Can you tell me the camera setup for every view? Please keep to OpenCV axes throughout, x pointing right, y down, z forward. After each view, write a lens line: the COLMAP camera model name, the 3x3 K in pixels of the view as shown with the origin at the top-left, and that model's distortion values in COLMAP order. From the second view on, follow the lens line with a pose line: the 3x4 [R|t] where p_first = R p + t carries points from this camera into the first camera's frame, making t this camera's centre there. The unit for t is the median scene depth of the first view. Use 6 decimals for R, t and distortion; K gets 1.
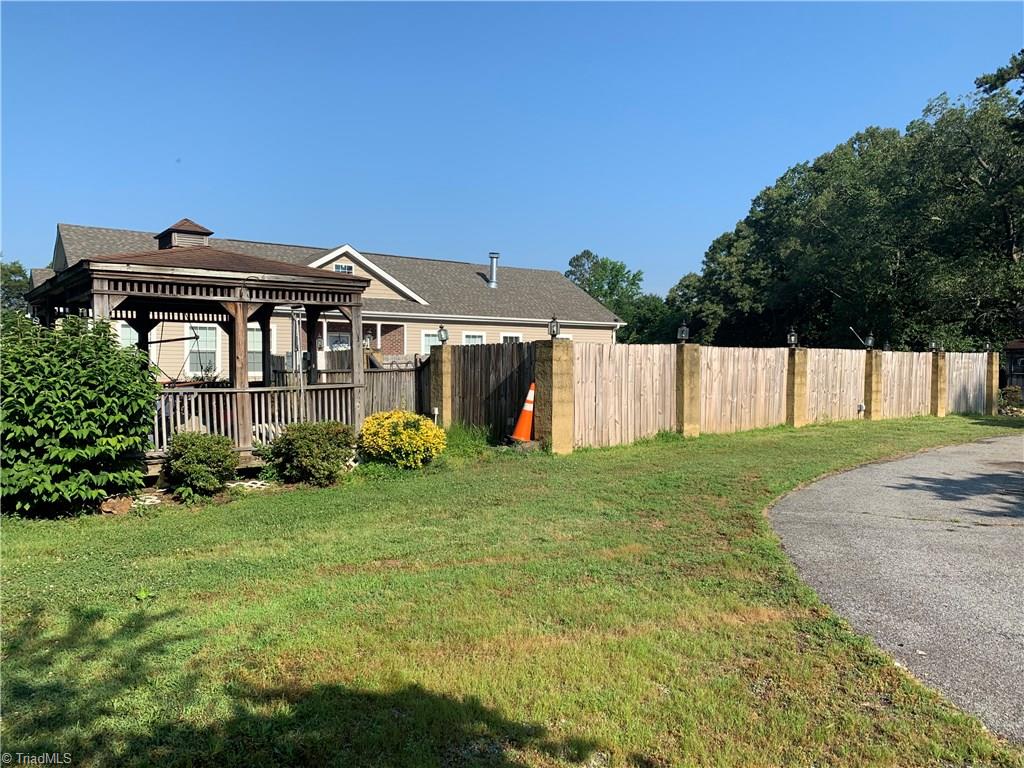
lens RADIAL K [[766.8, 0, 511.6], [0, 766.8, 383.6], [0, 0, 1]] dist [0.001009, 0.000500]
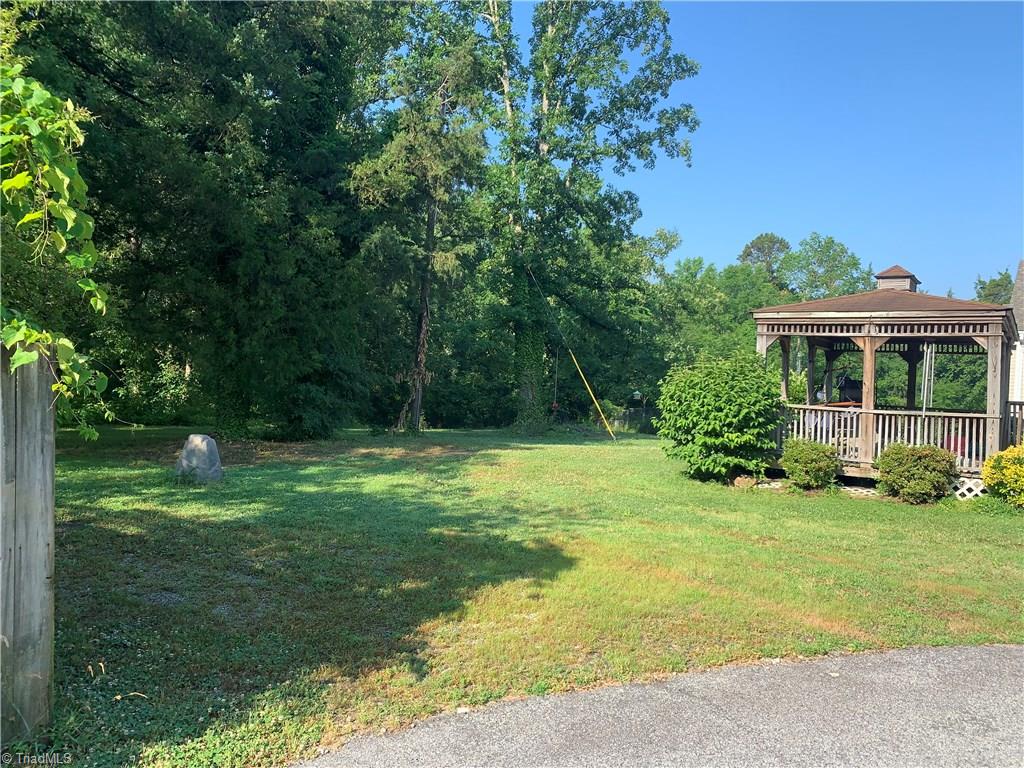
lens RADIAL K [[766.8, 0, 510.6], [0, 766.8, 386.3], [0, 0, 1]] dist [0.001009, 0.000500]
pose [[0.314865, 0.030969, -0.948631, 0.602698], [-0.066613, 0.997724, 0.010462, -0.005625], [0.946796, 0.059897, 0.316212, 0.106846]]
